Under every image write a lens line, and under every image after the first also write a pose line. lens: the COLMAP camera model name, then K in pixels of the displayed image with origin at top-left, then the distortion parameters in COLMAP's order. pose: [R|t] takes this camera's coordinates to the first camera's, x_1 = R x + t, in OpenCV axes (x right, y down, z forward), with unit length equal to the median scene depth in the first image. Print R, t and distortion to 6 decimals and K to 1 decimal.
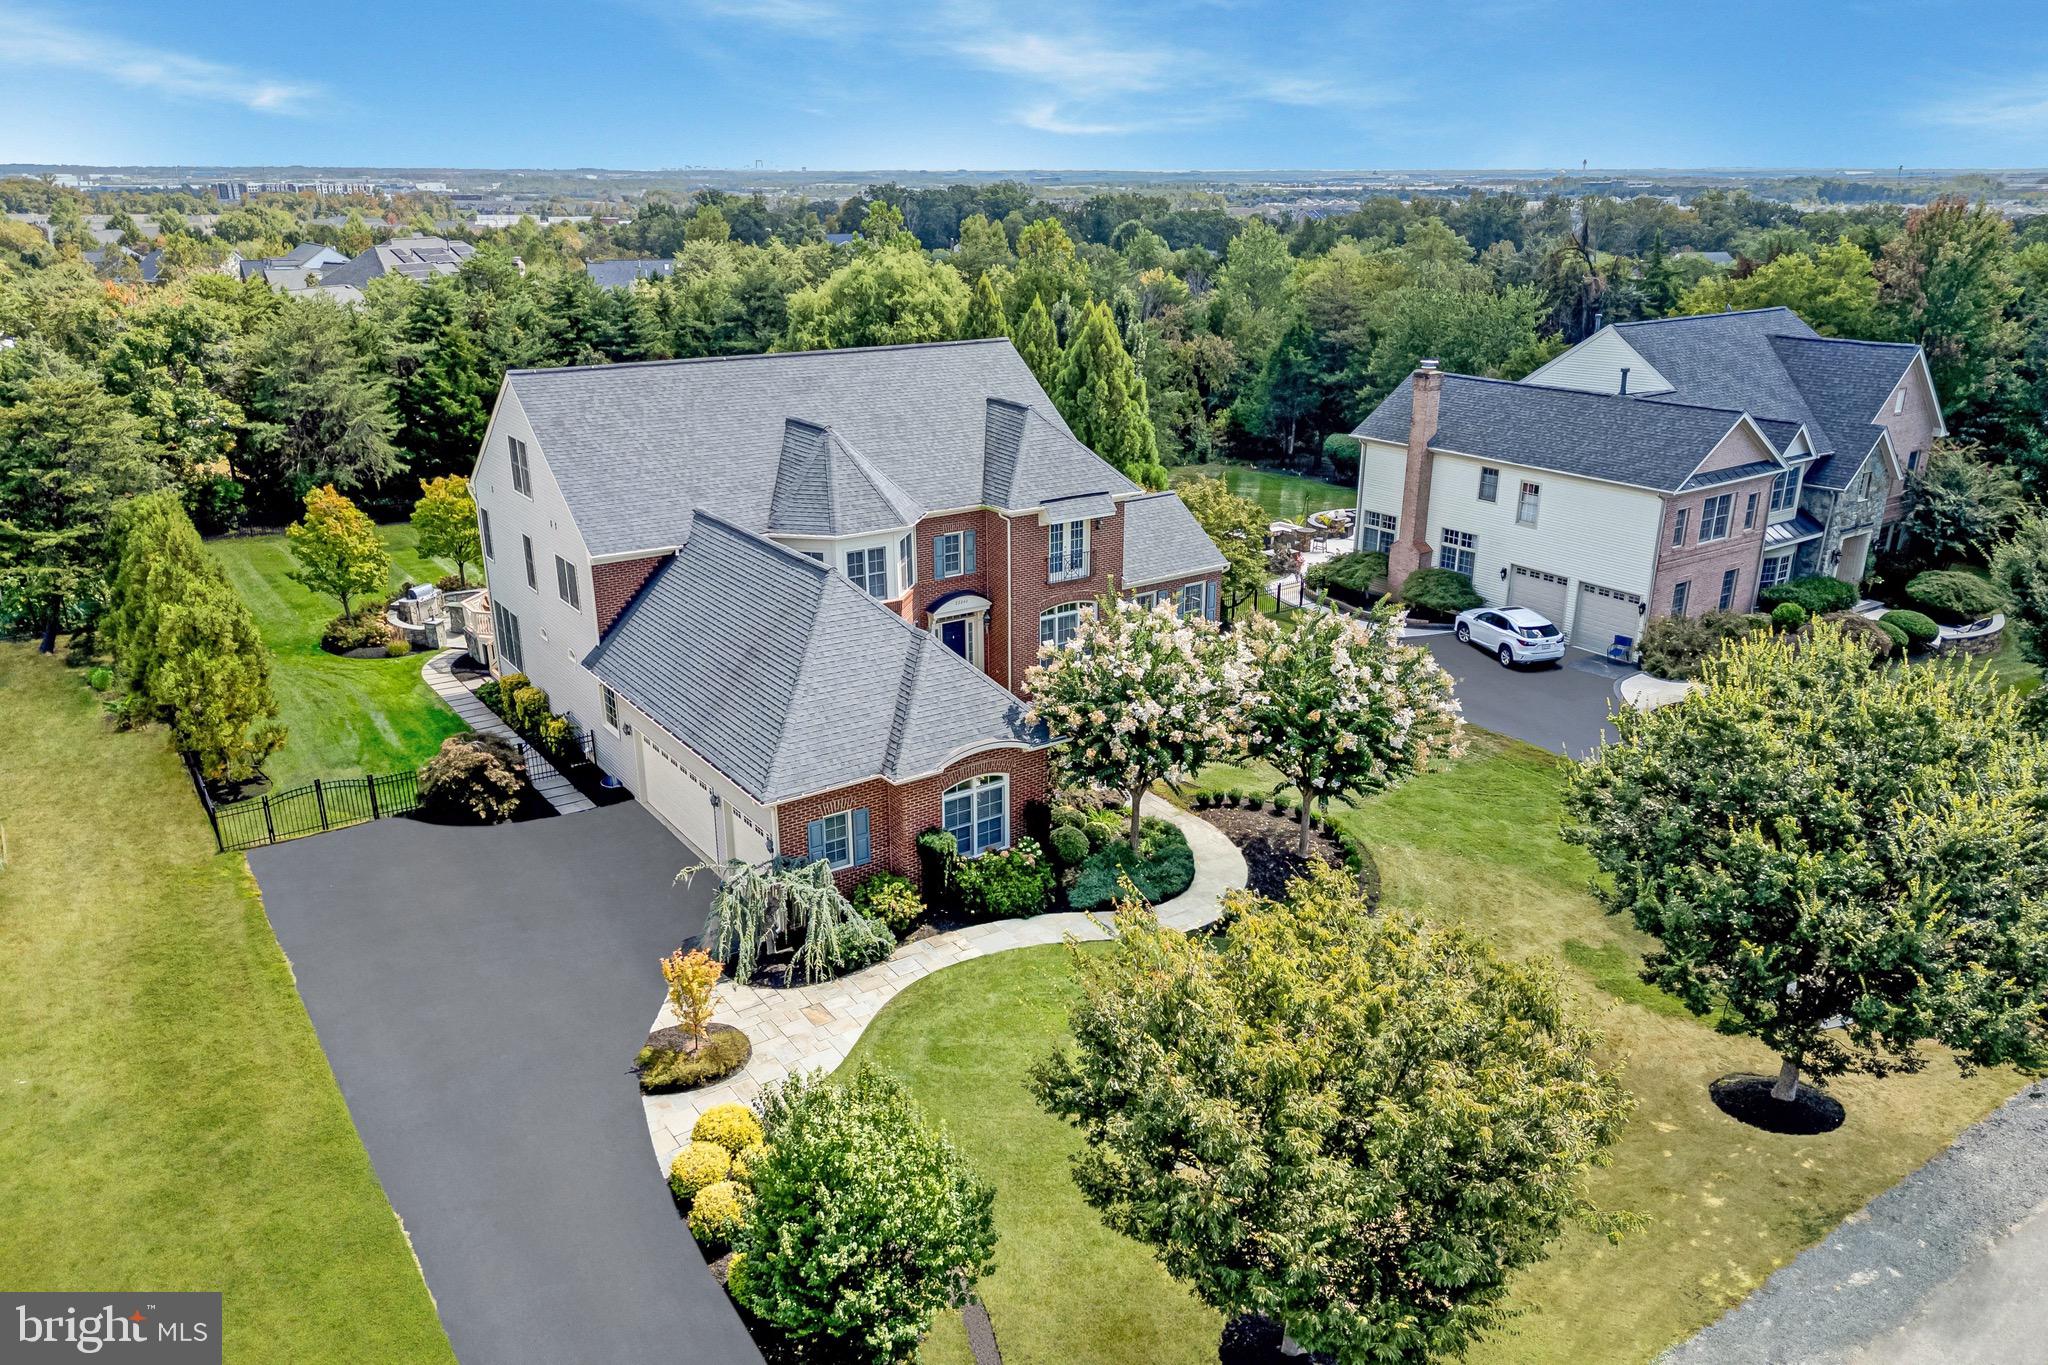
lens RADIAL K [[1417.6, 0, 1050.9], [0, 1417.6, 683.6], [0, 0, 1]] dist [0.079123, -0.102127]
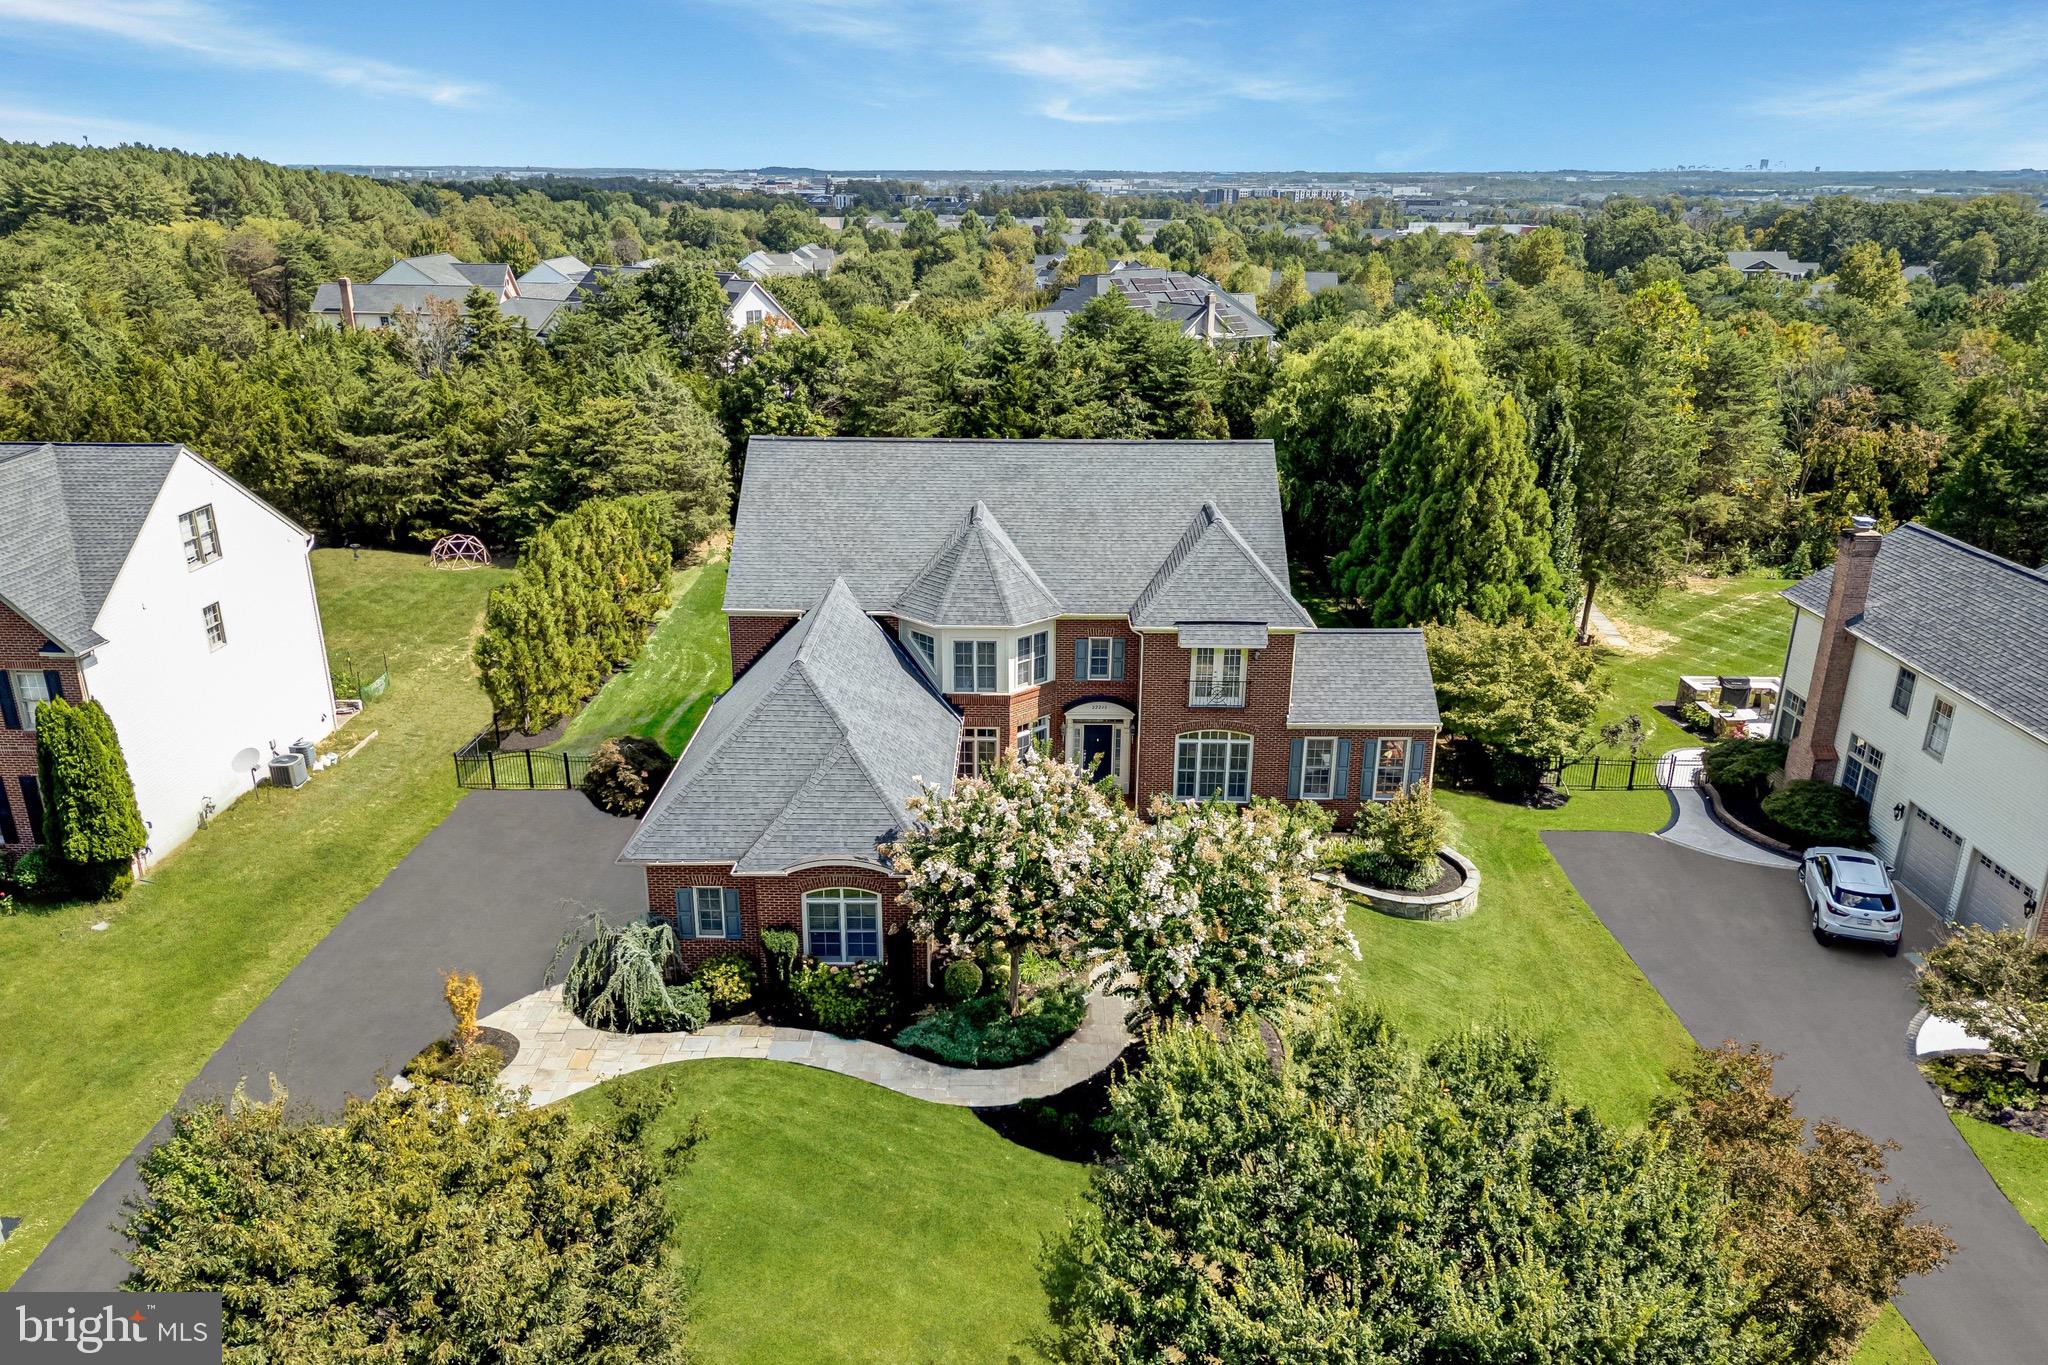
lens RADIAL K [[1417.6, 0, 1050.9], [0, 1417.6, 683.6], [0, 0, 1]] dist [0.079123, -0.102127]
pose [[0.818081, 0.196533, -0.540480, 0.428472], [-0.198186, 0.978572, 0.055858, -0.119252], [0.539876, 0.061419, 0.839501, 0.150322]]
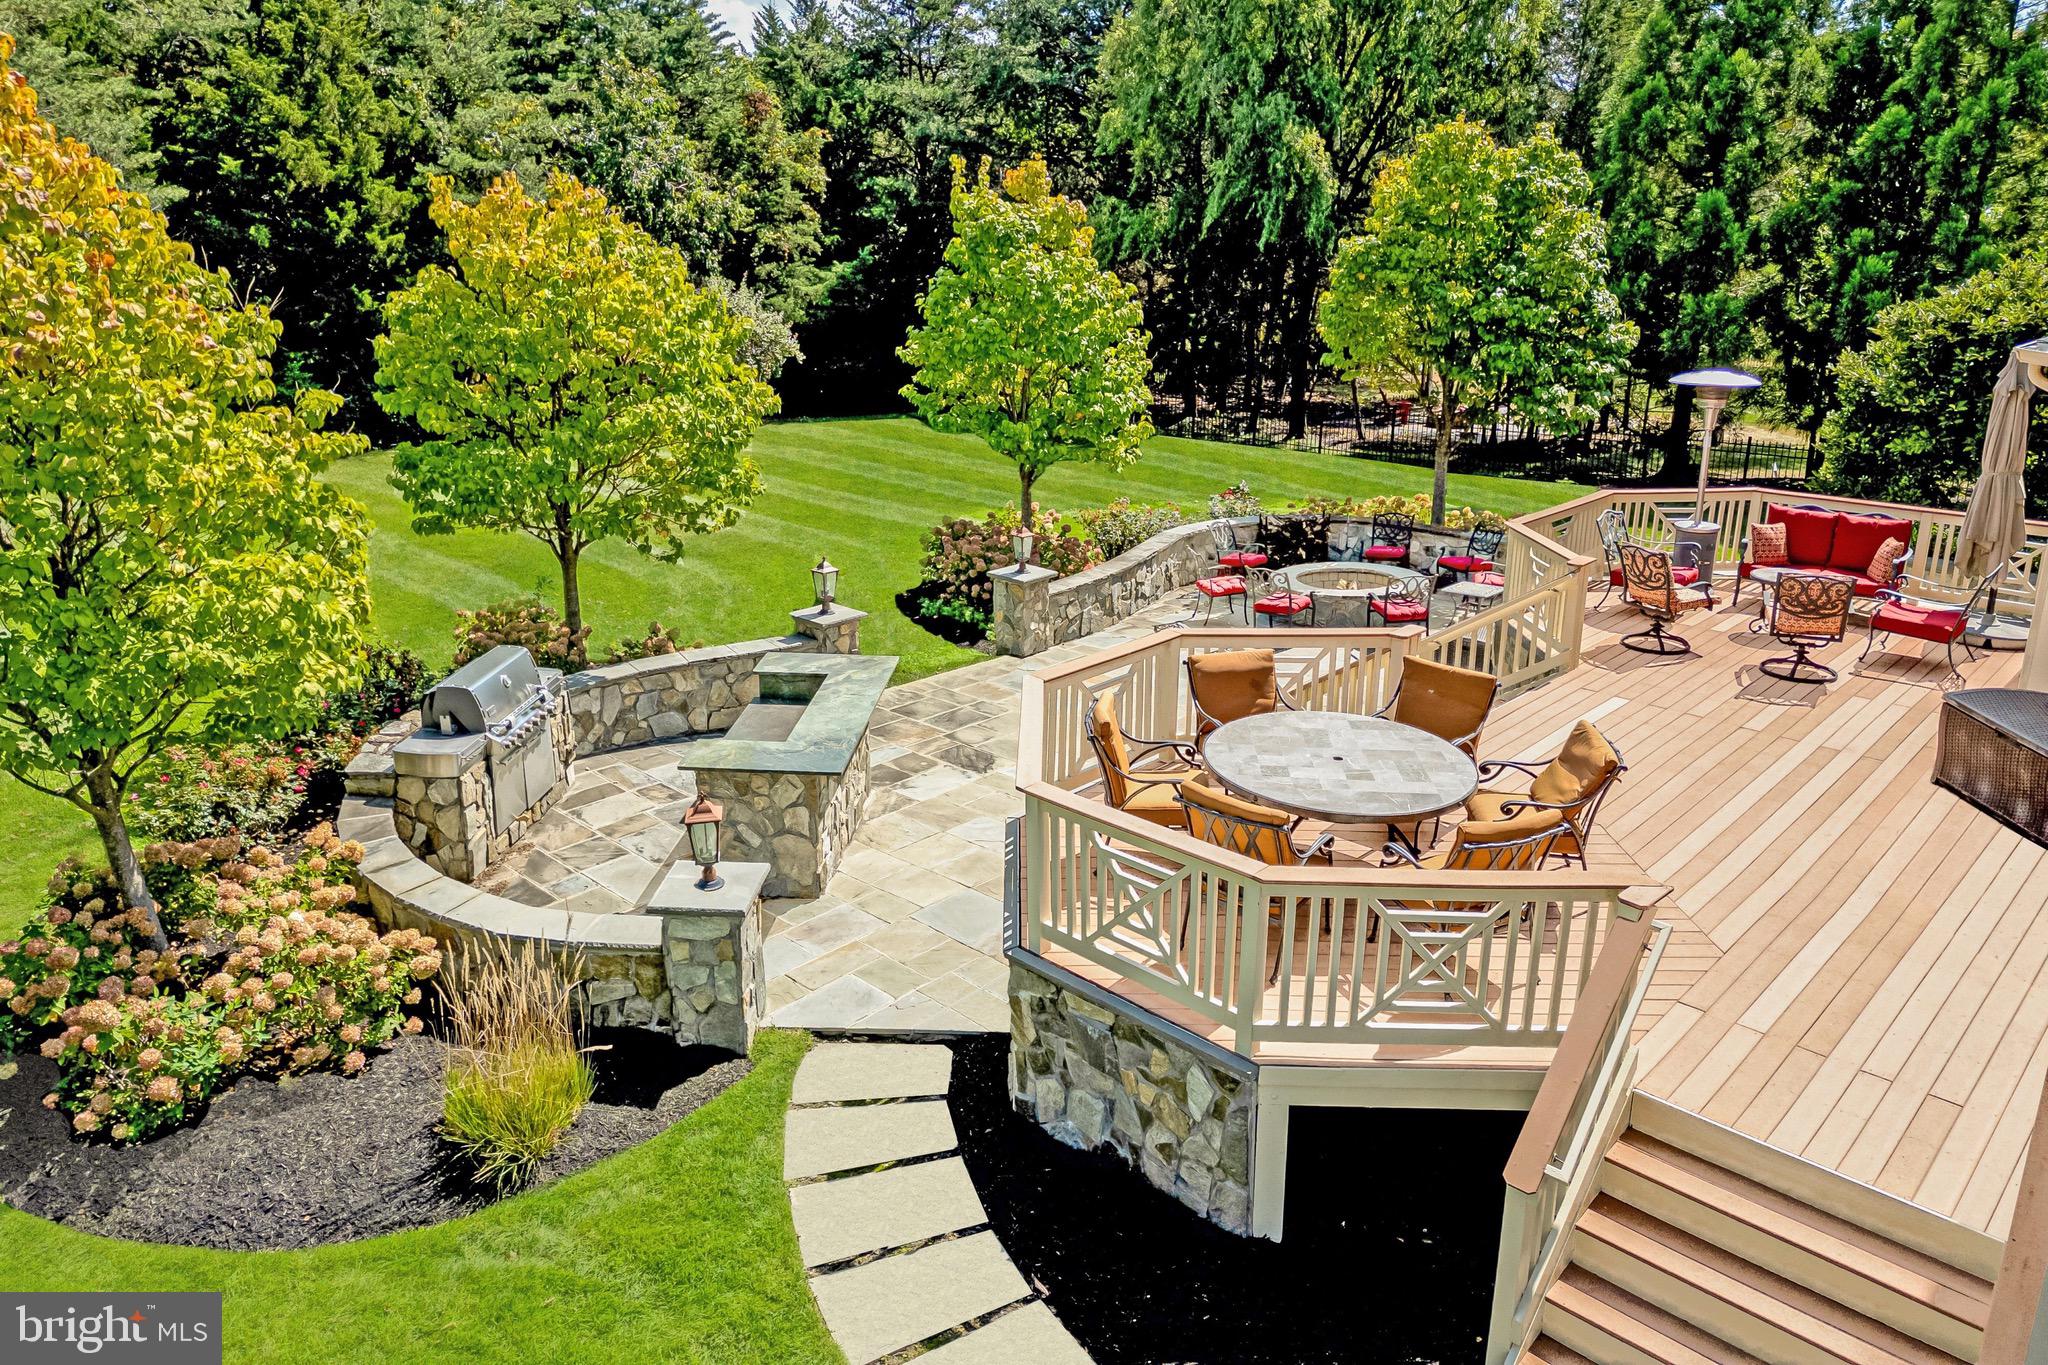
lens RADIAL K [[1417.6, 0, 1050.9], [0, 1417.6, 683.6], [0, 0, 1]] dist [0.079123, -0.102127]
pose [[0.983449, -0.056882, 0.172027, -0.481713], [0.056838, 0.998370, 0.005183, -0.074877], [-0.172041, 0.004681, 0.985079, 0.960603]]
